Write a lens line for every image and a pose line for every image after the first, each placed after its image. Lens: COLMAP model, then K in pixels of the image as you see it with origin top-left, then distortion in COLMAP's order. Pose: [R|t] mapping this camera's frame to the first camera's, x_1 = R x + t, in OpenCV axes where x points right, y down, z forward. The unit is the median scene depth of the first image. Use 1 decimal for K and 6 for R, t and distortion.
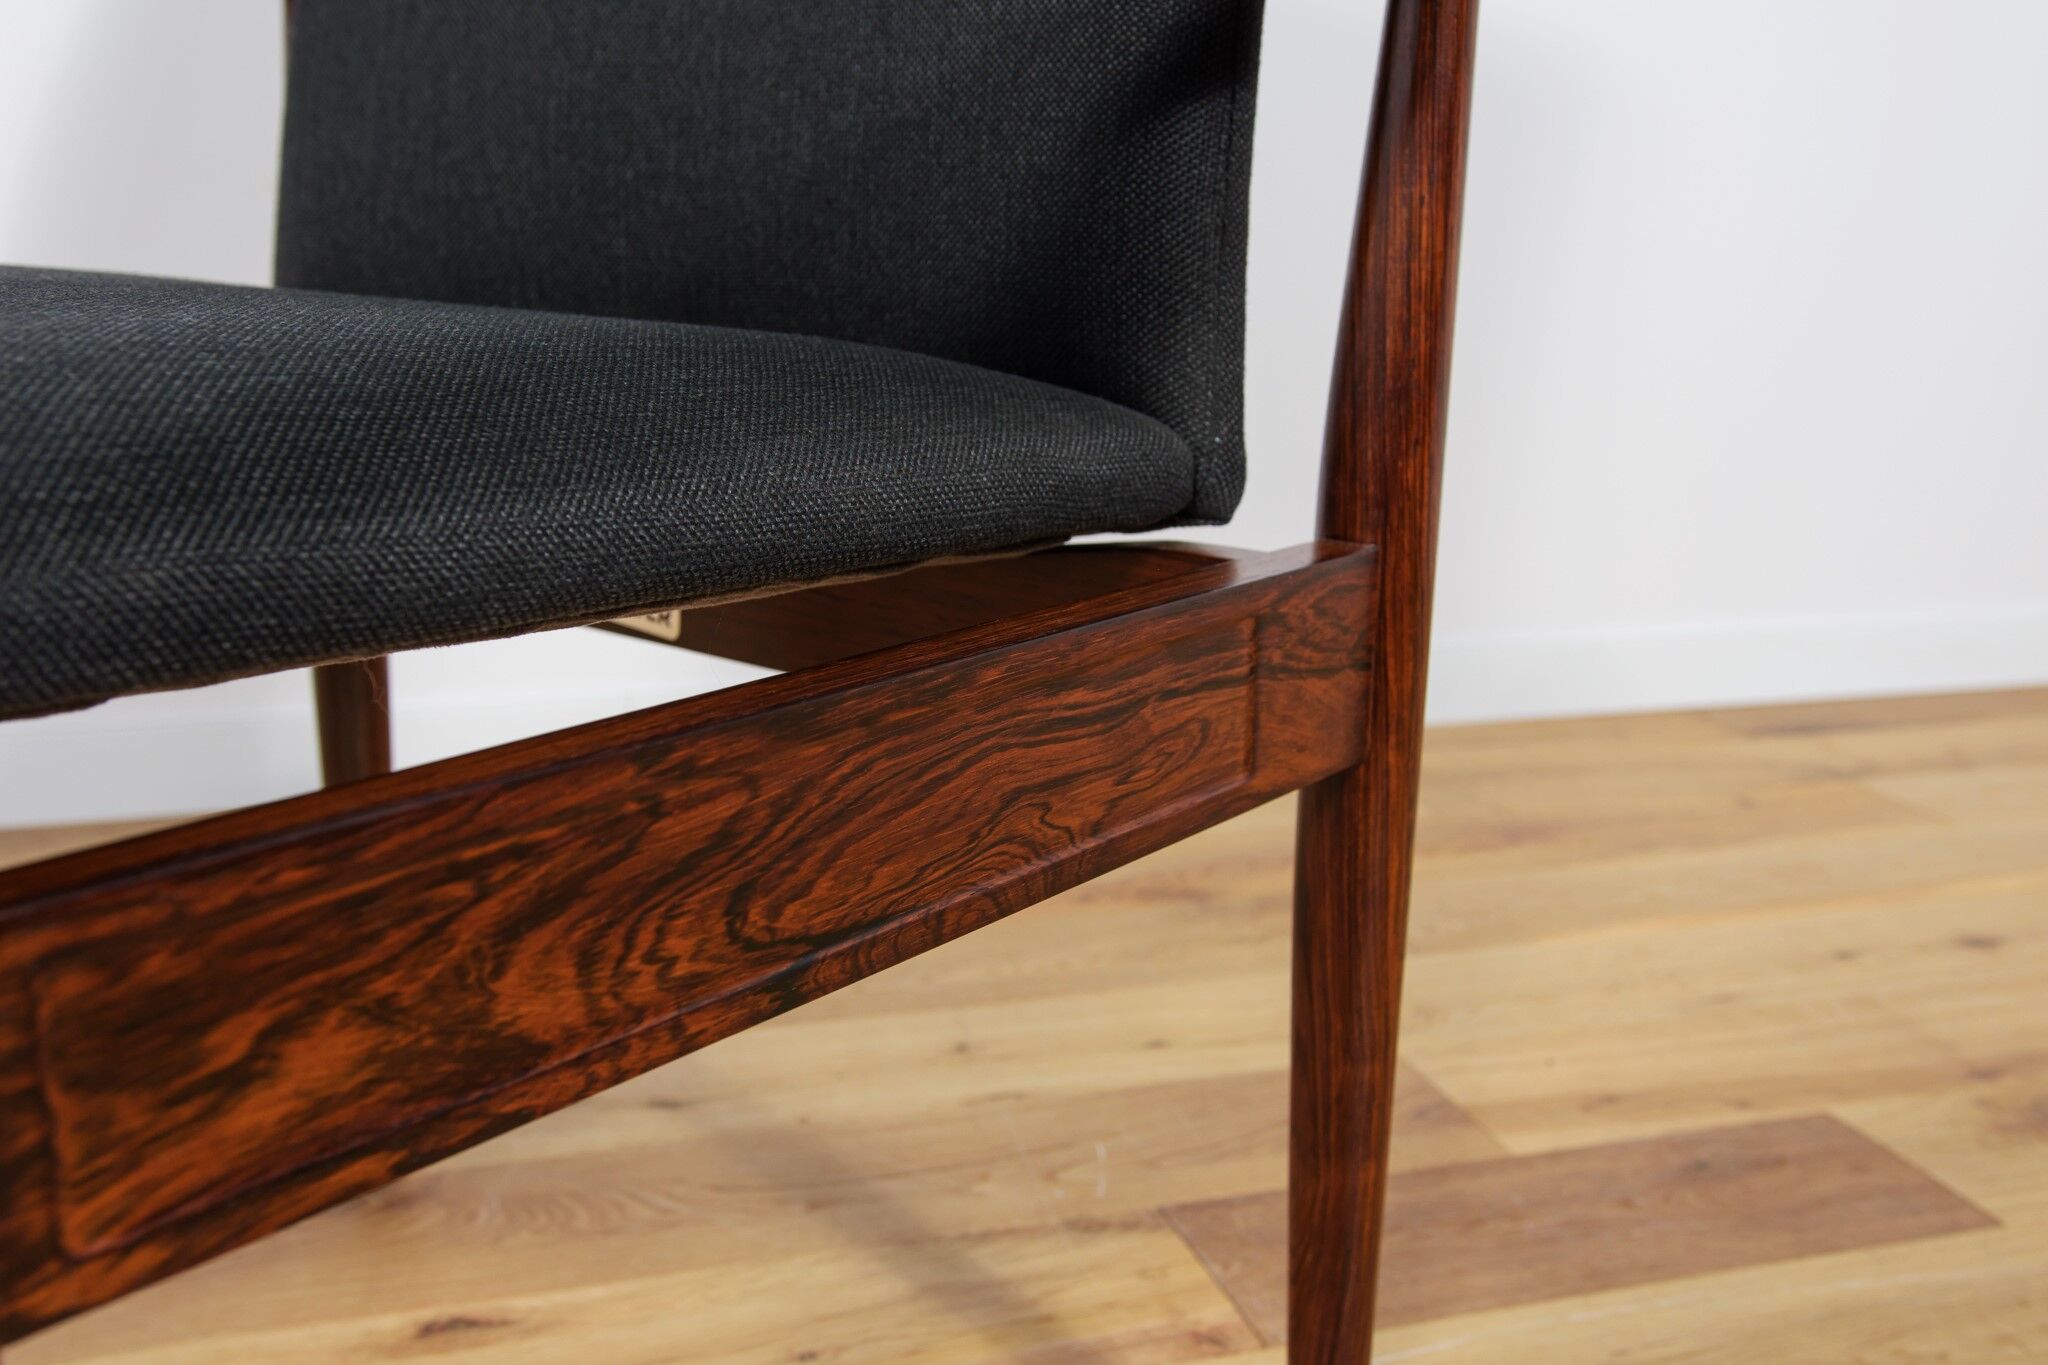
lens RADIAL K [[2020.5, 0, 1024.0], [0, 2020.5, 682.5], [0, 0, 1]] dist [-0.008168, 0.001908]
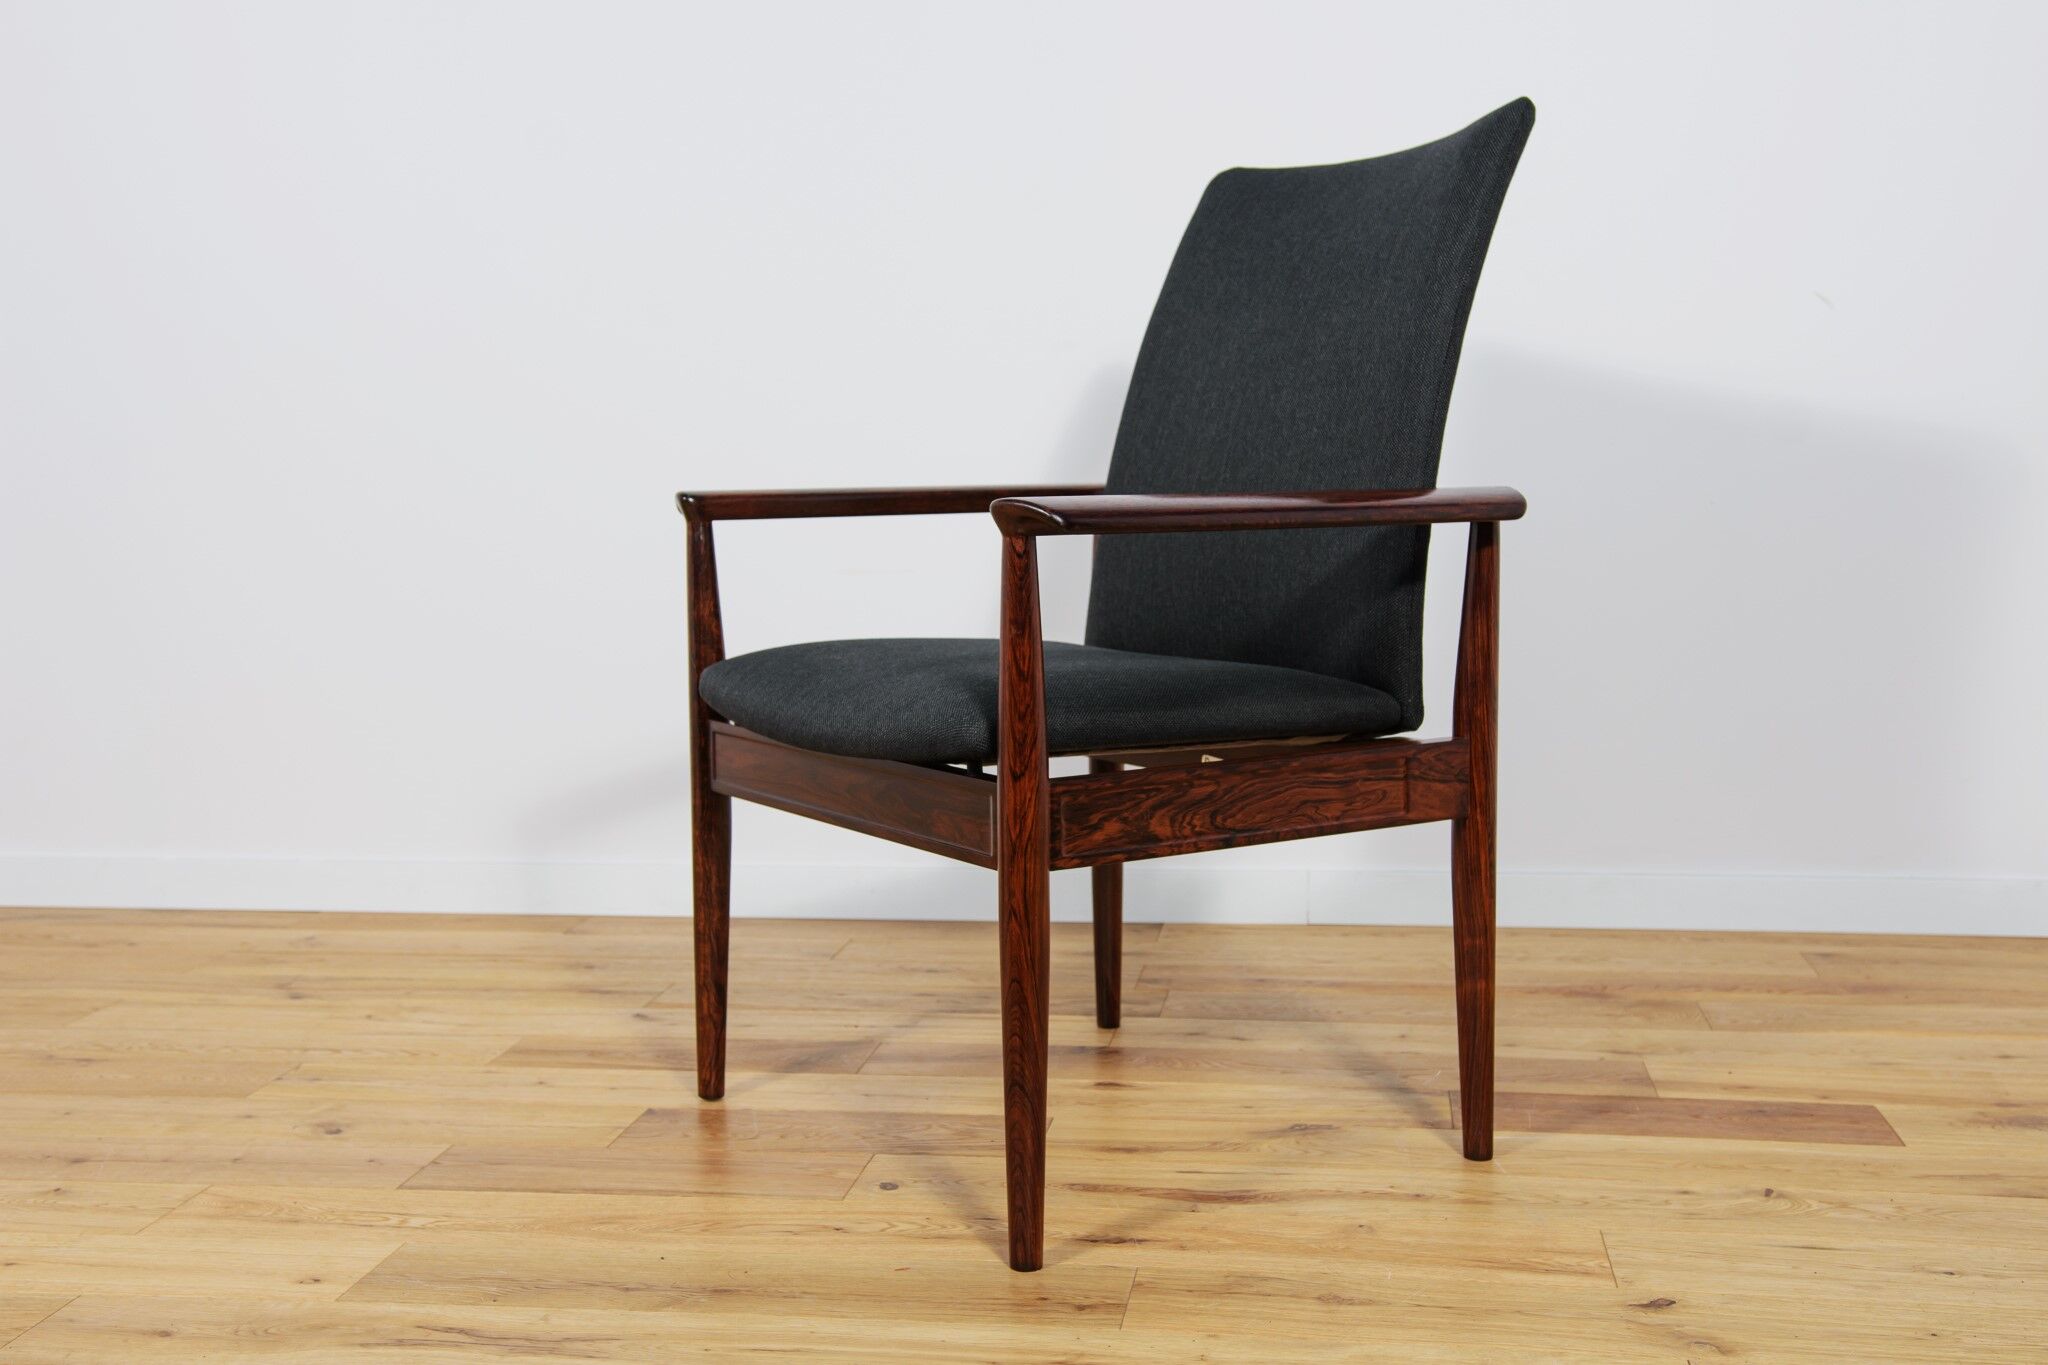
lens RADIAL K [[2334.6, 0, 1024.0], [0, 2334.6, 682.5], [0, 0, 1]] dist [0.003179, 0.157863]
pose [[0.941271, 0.000435, -0.337651, 0.917433], [-0.049849, 0.989220, -0.137689, 0.441739], [0.333952, 0.146434, 0.931146, -2.964741]]
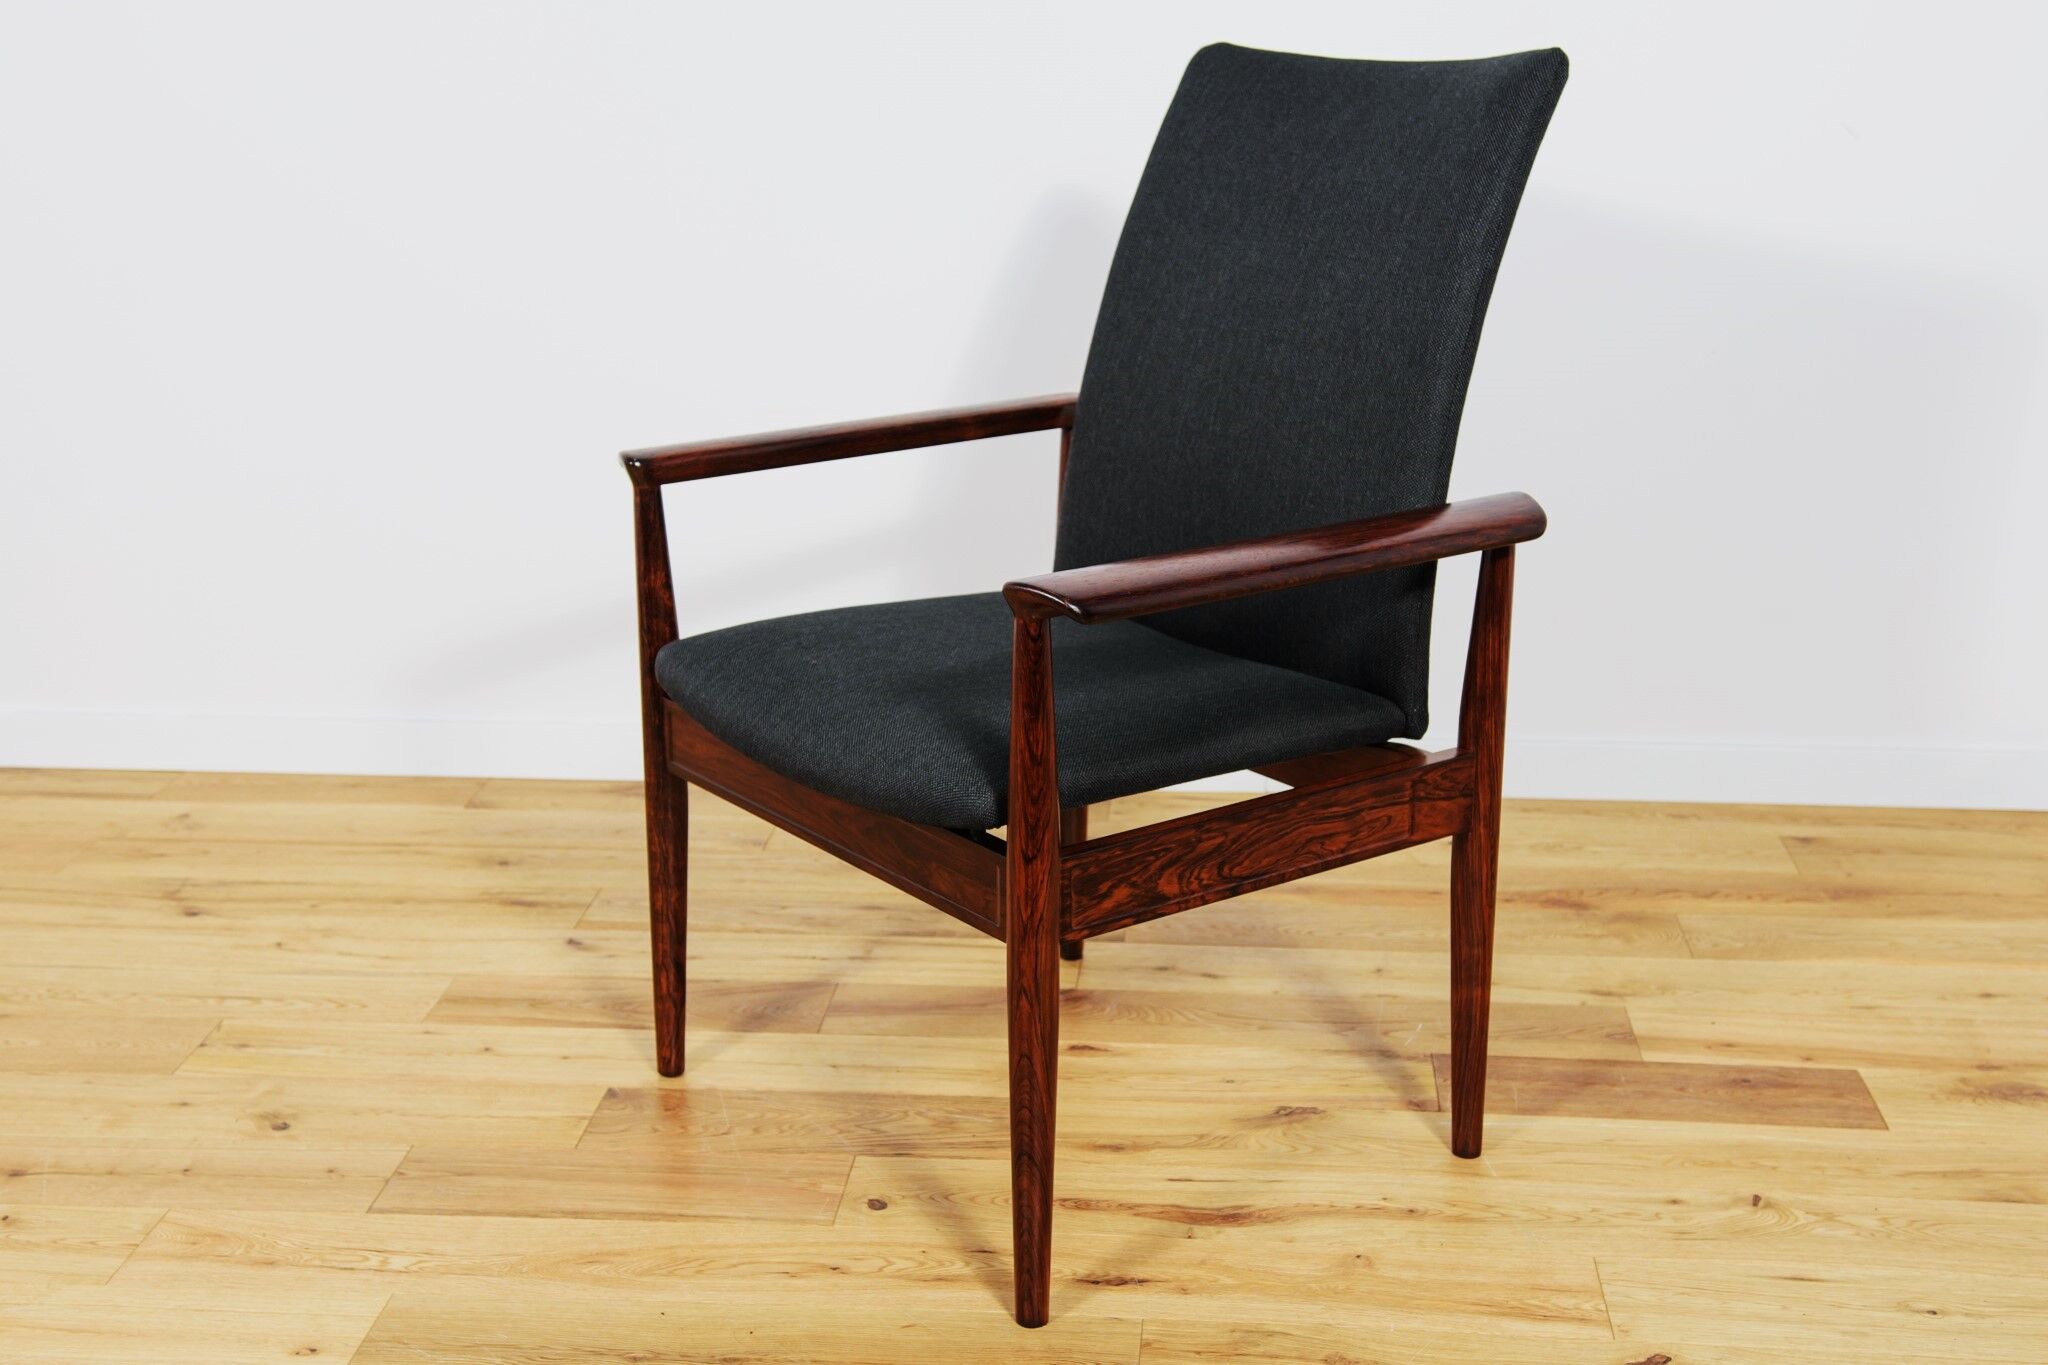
lens RADIAL K [[2690.8, 0, 1024.0], [0, 2690.8, 682.5], [0, 0, 1]] dist [0.034023, 0.156447]
pose [[0.961038, 0.054802, -0.270929, 0.756742], [-0.044326, 0.998019, 0.044643, -0.392944], [0.272839, -0.030894, 0.961563, -3.496960]]
